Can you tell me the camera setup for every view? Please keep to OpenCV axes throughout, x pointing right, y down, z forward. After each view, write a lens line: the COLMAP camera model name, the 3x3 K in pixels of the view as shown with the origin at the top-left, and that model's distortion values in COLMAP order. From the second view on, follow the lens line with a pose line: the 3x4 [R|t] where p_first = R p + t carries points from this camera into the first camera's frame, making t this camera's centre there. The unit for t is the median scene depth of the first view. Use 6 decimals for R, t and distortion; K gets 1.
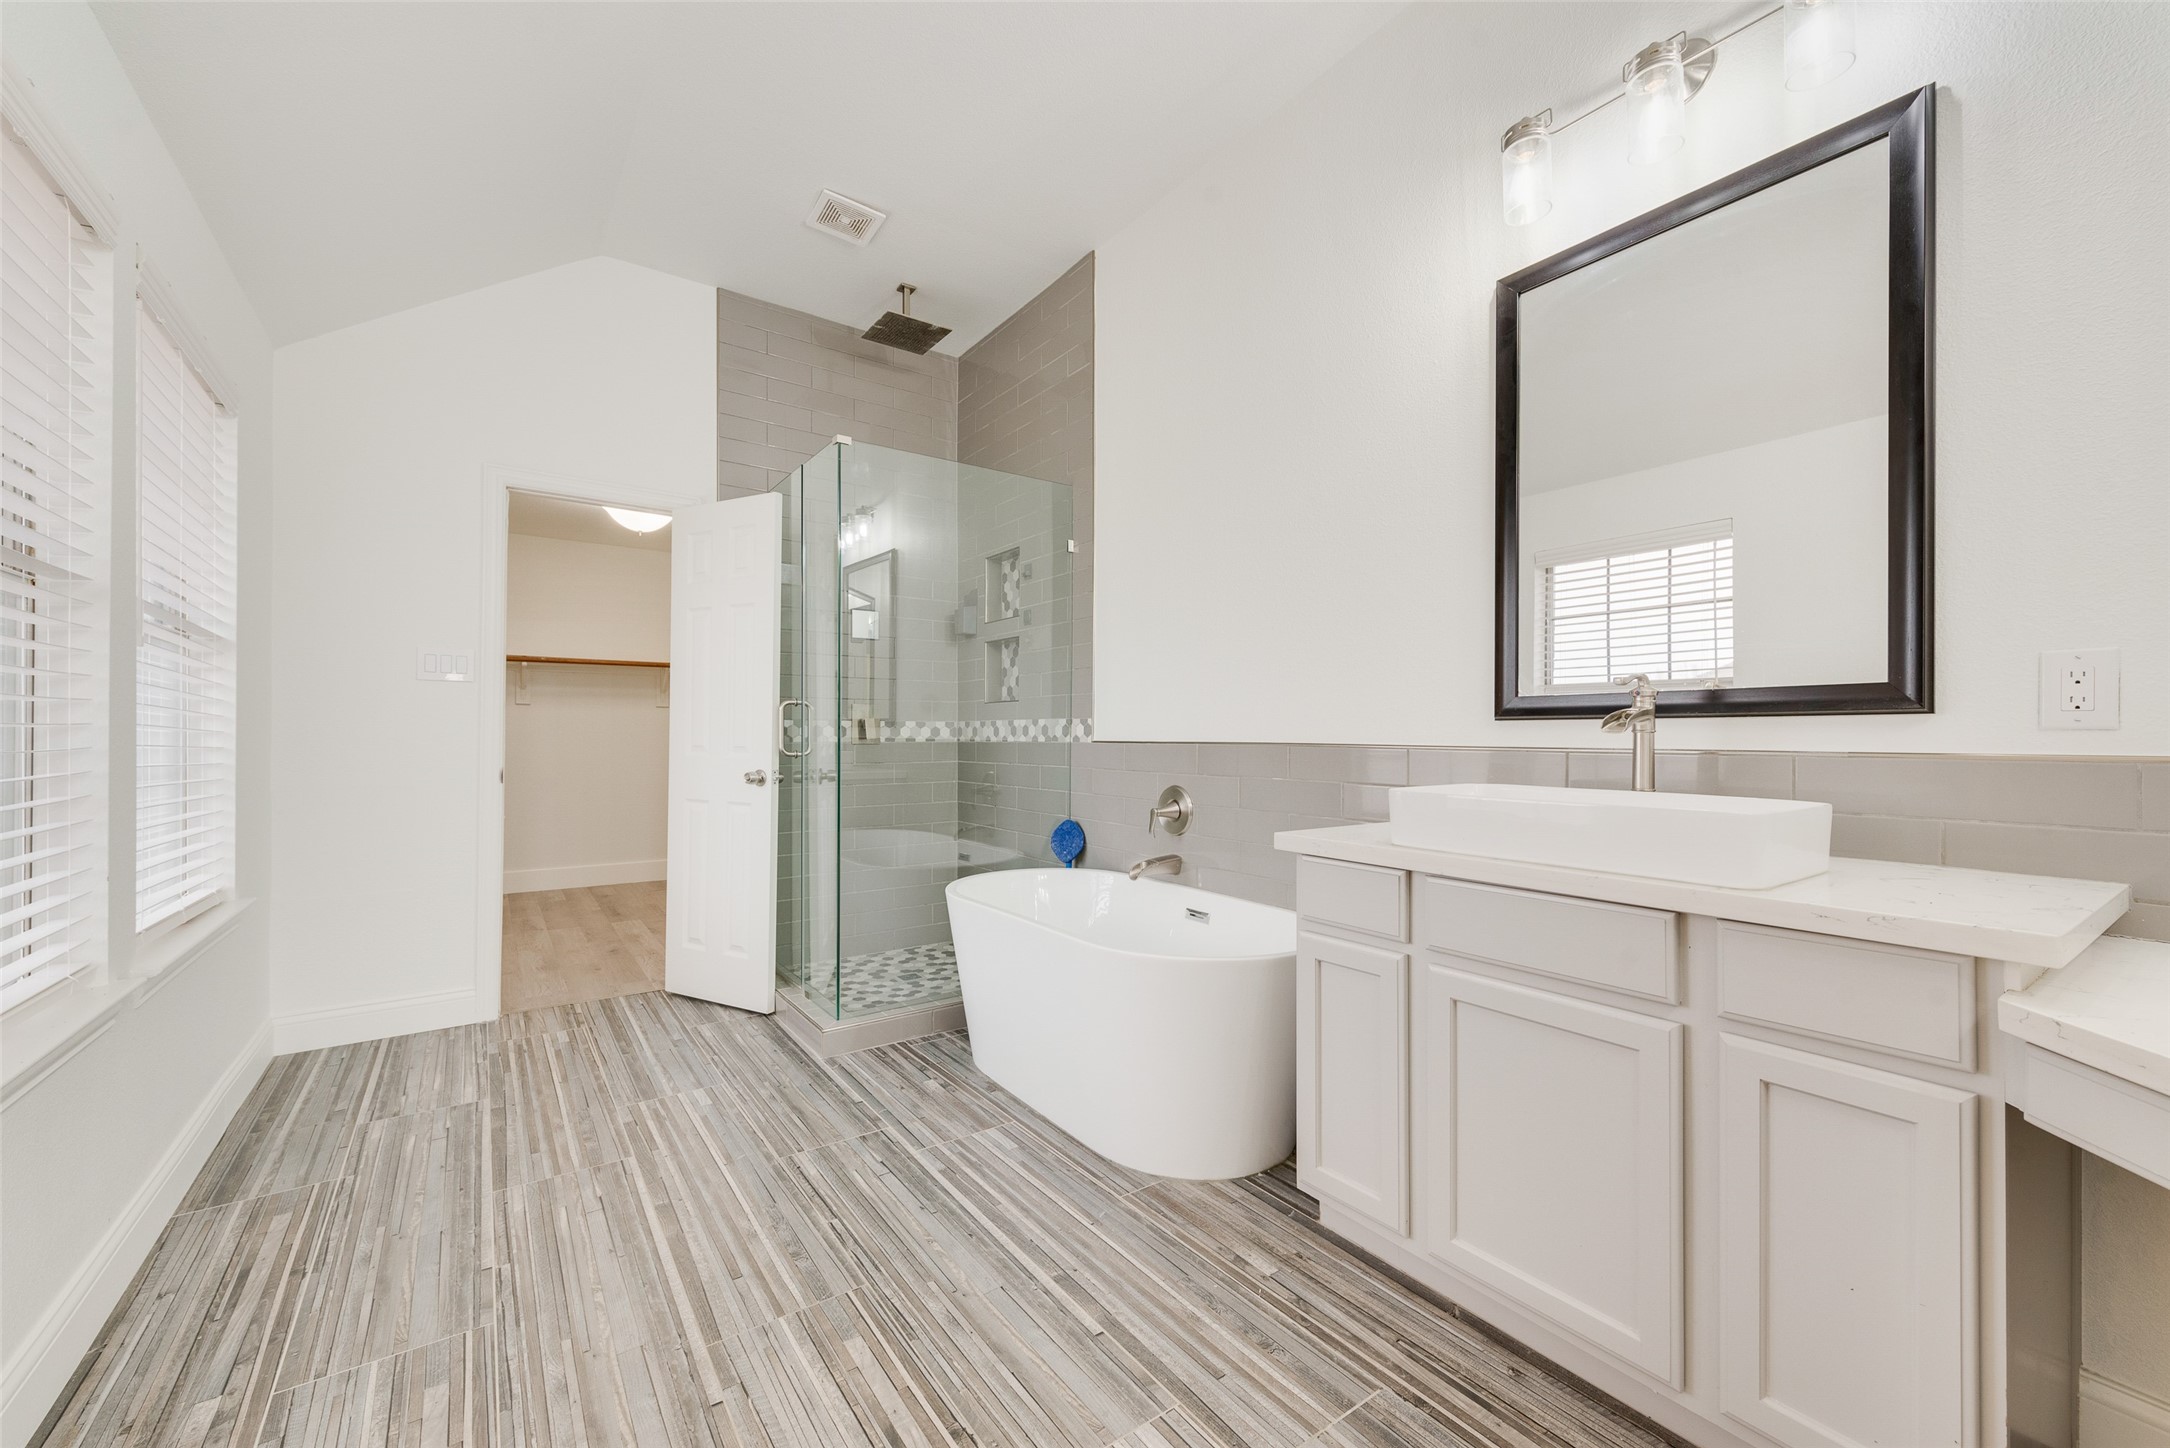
lens RADIAL K [[855.8, 0, 1081.4], [0, 855.8, 730.4], [0, 0, 1]] dist [0.018298, -0.000150]
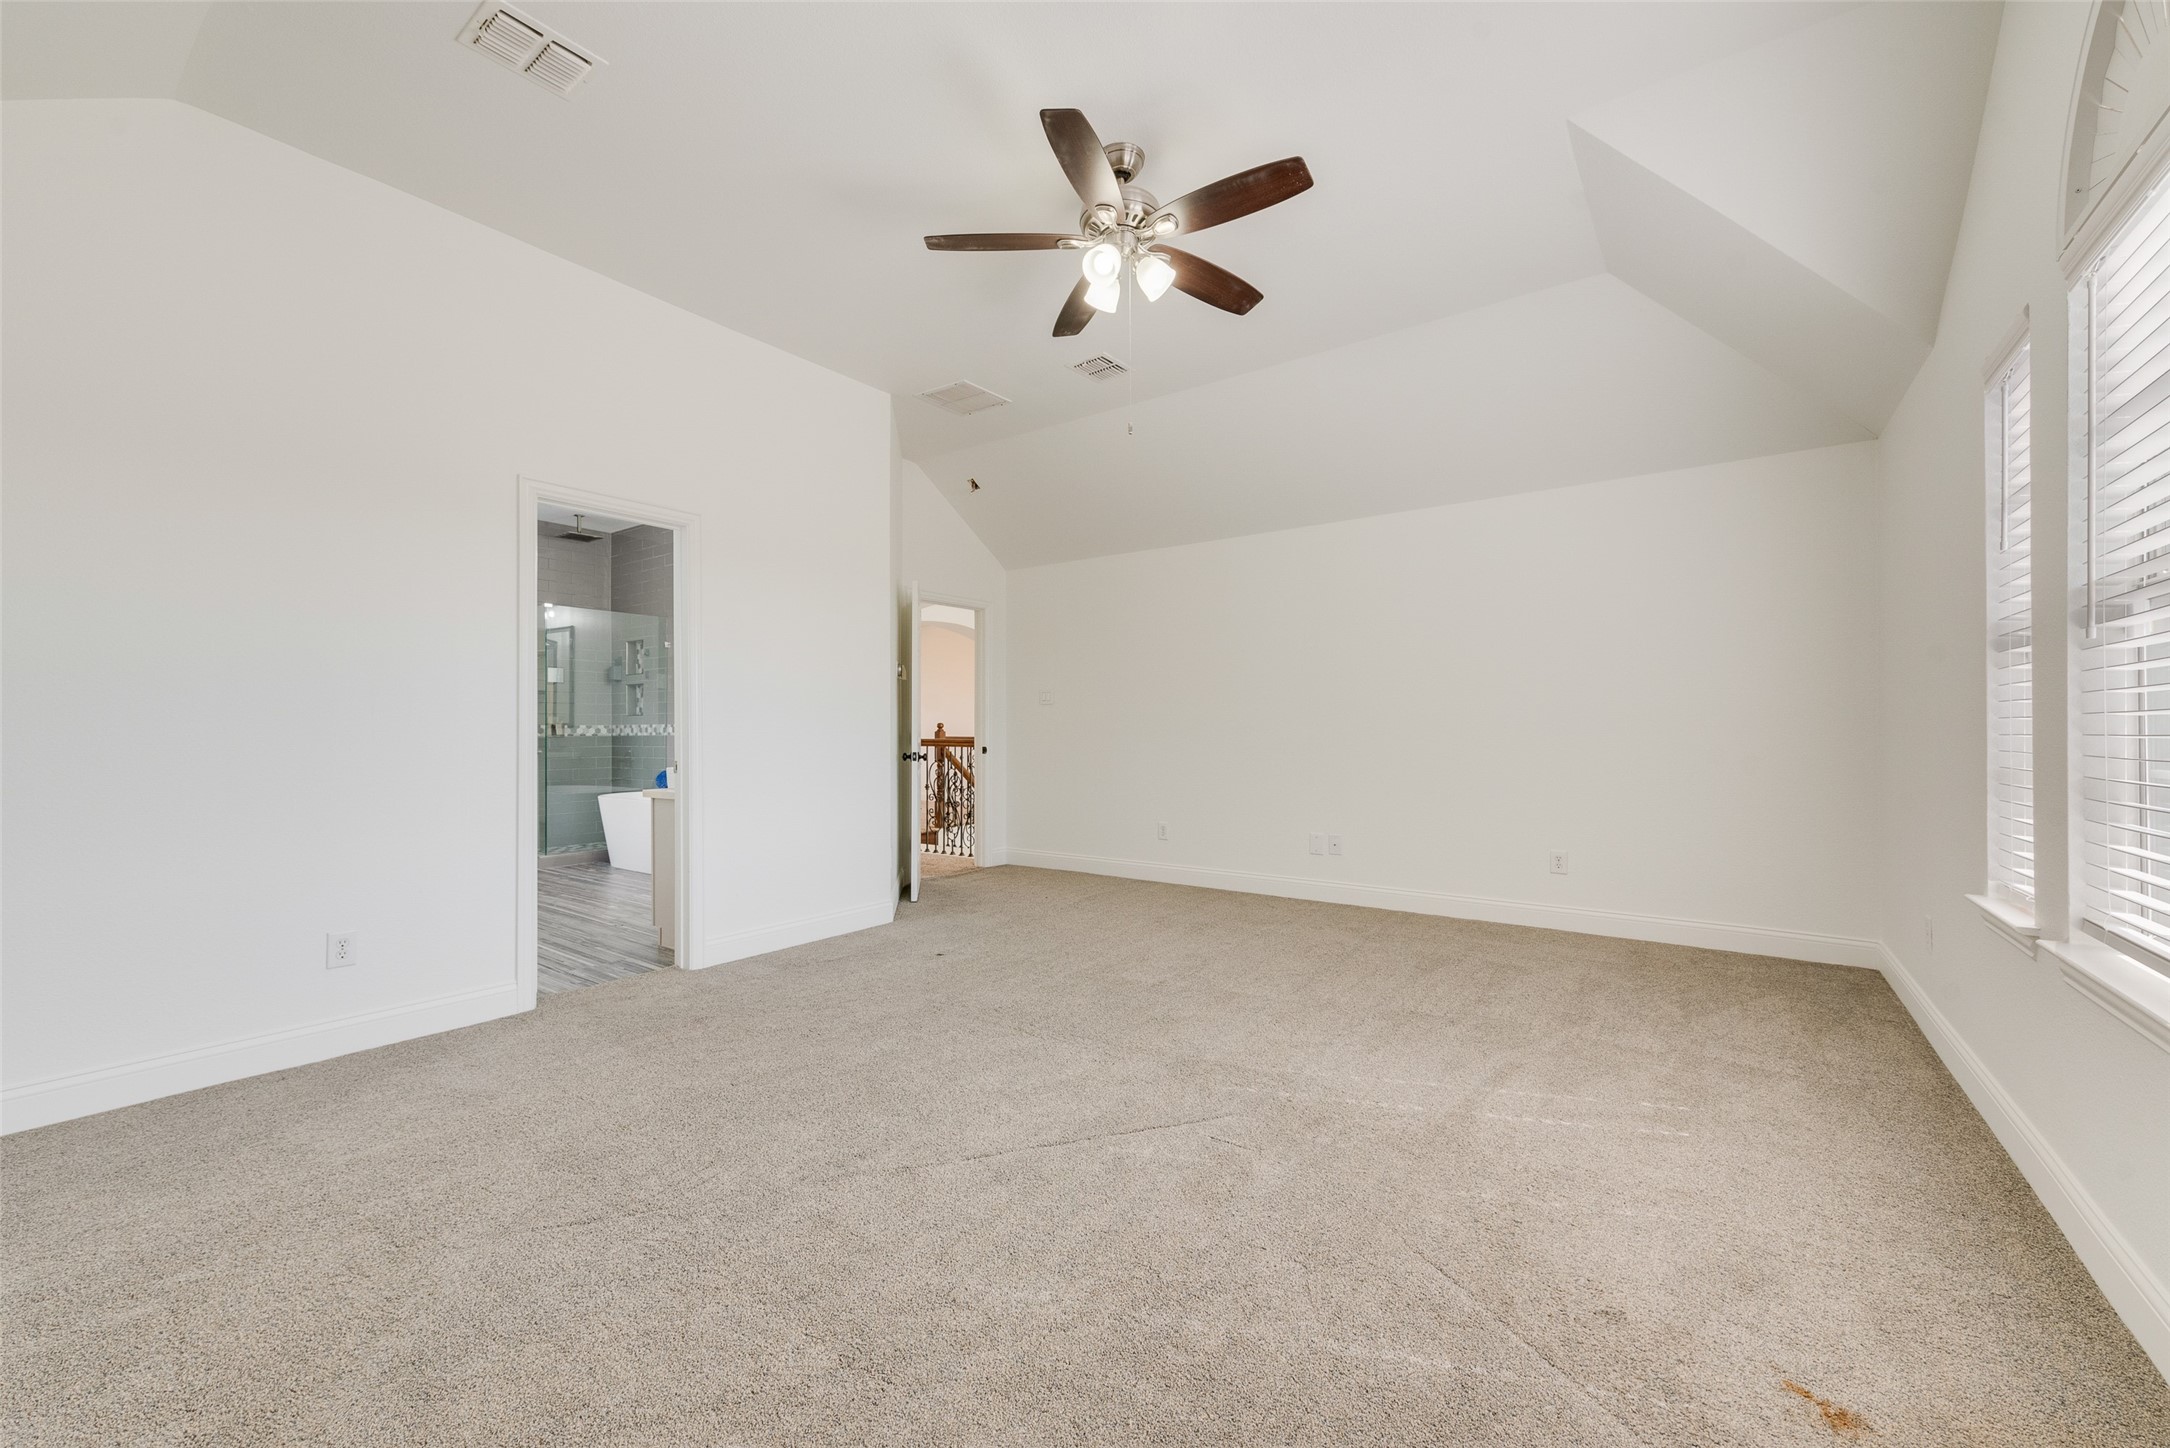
lens RADIAL K [[855.8, 0, 1082.5], [0, 855.8, 726.8], [0, 0, 1]] dist [0.018298, -0.000150]
pose [[0.949377, -0.001556, 0.314136, 0.432411], [0.001431, 0.999999, 0.000630, -0.011376], [-0.314137, -0.000148, 0.949378, -1.985608]]
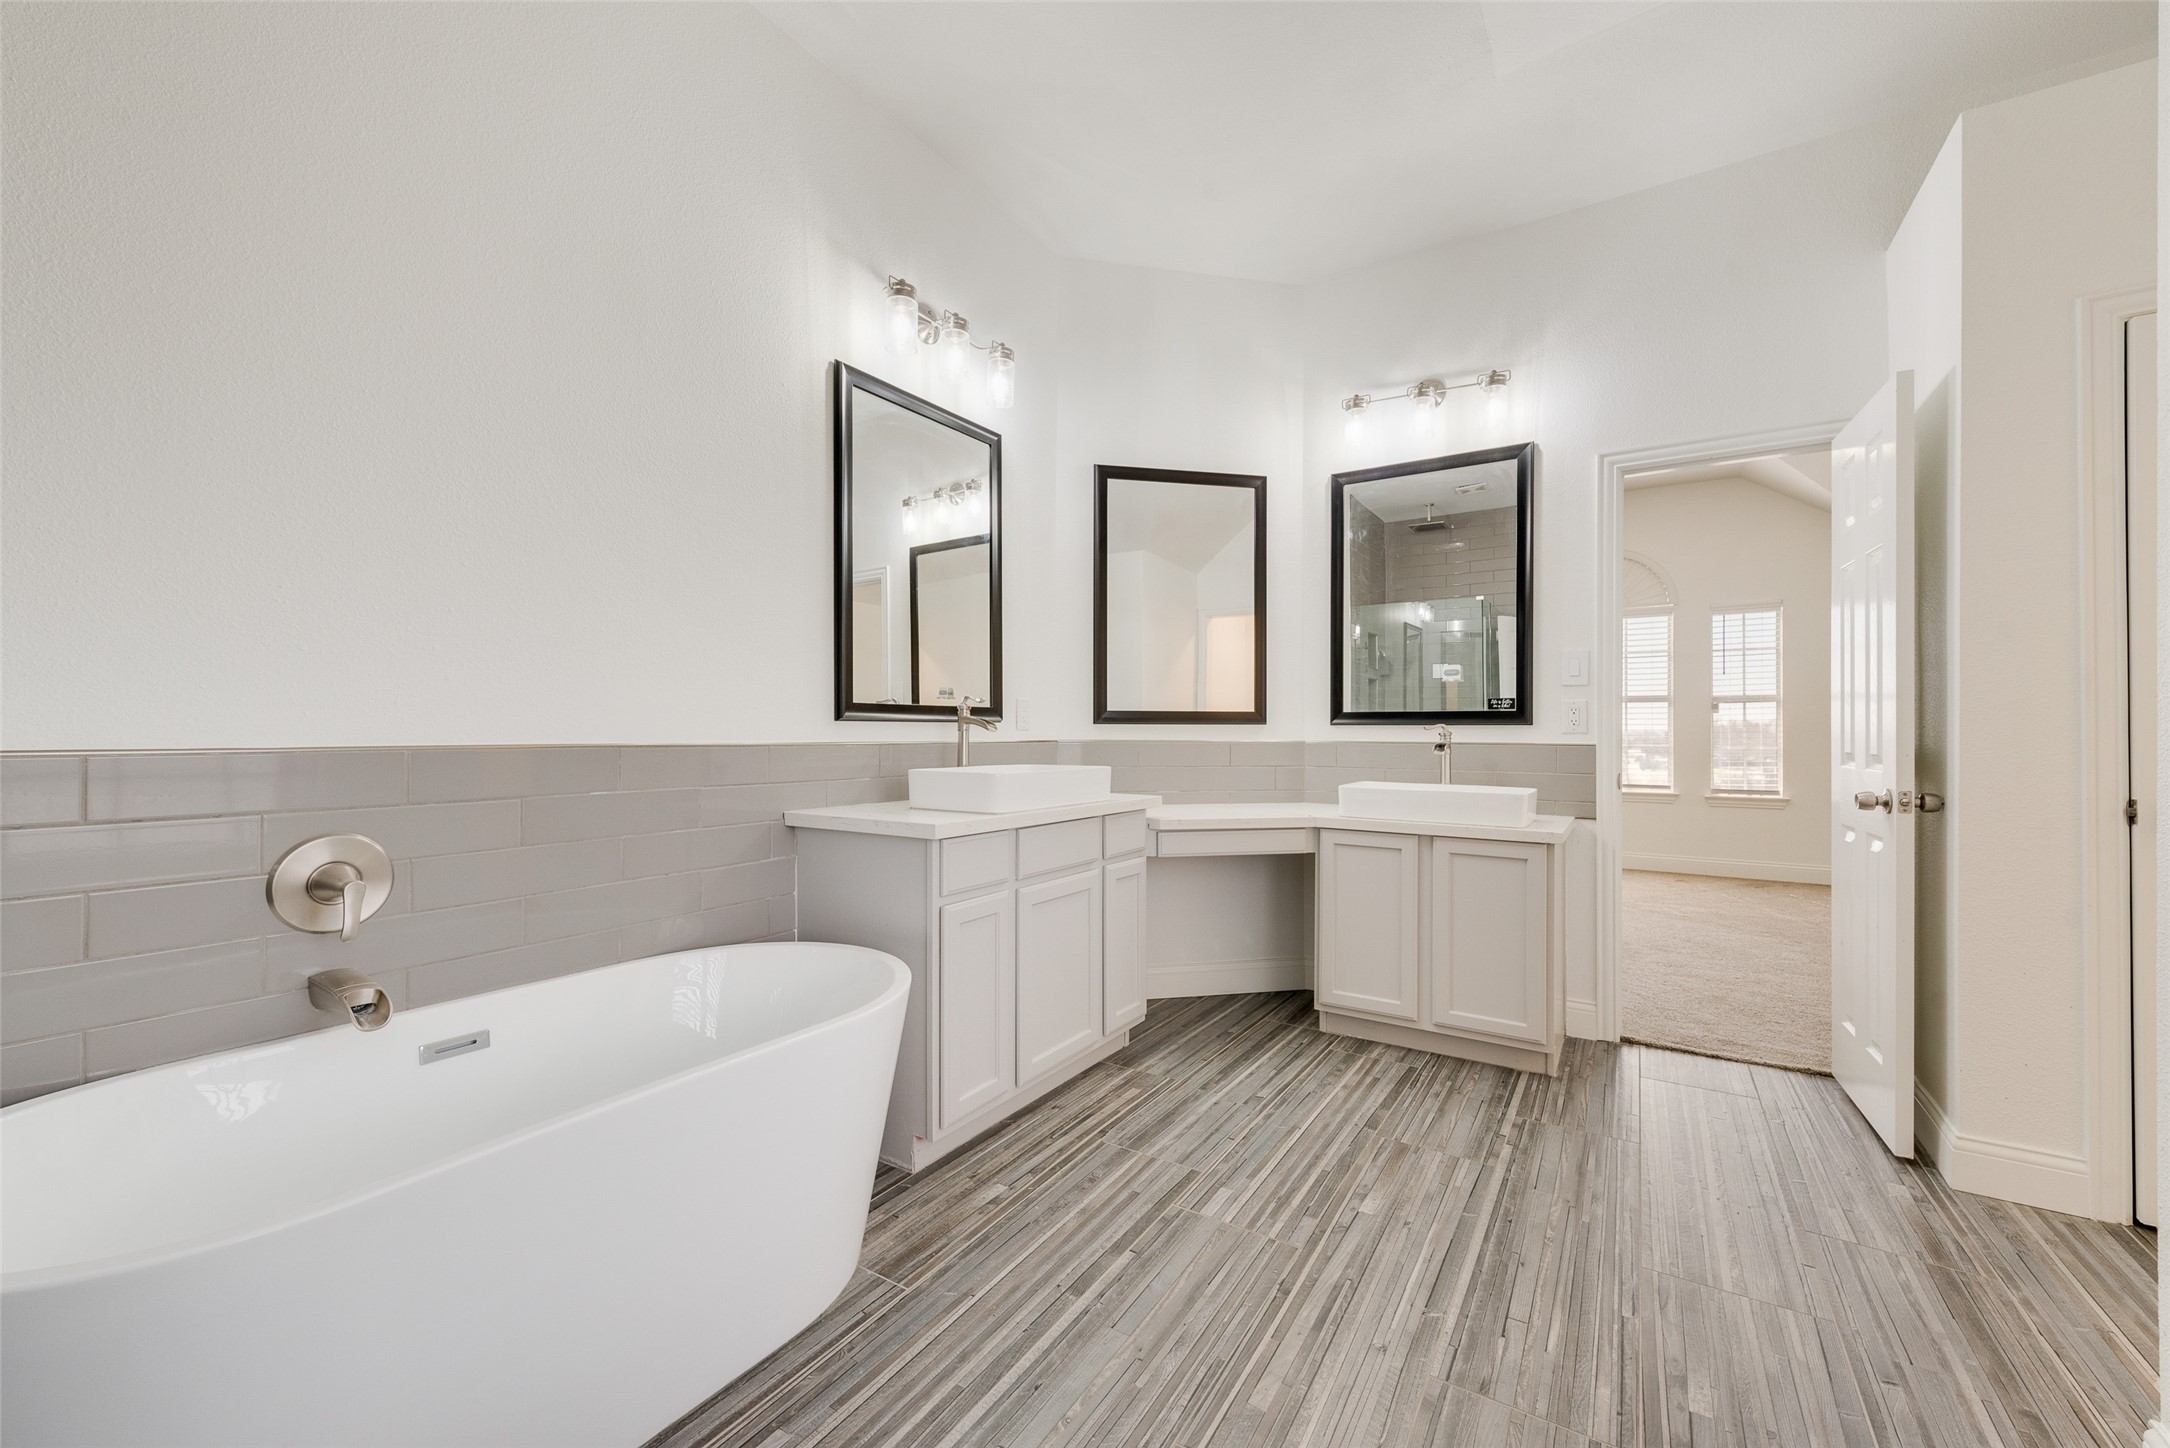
lens RADIAL K [[855.8, 0, 1085.9], [0, 855.8, 727.1], [0, 0, 1]] dist [0.018298, -0.000150]
pose [[-0.372017, 0.001200, 0.928225, -0.655220], [-0.004462, 0.999985, -0.003081, -0.000747], [-0.928215, -0.005288, -0.372006, 0.950073]]
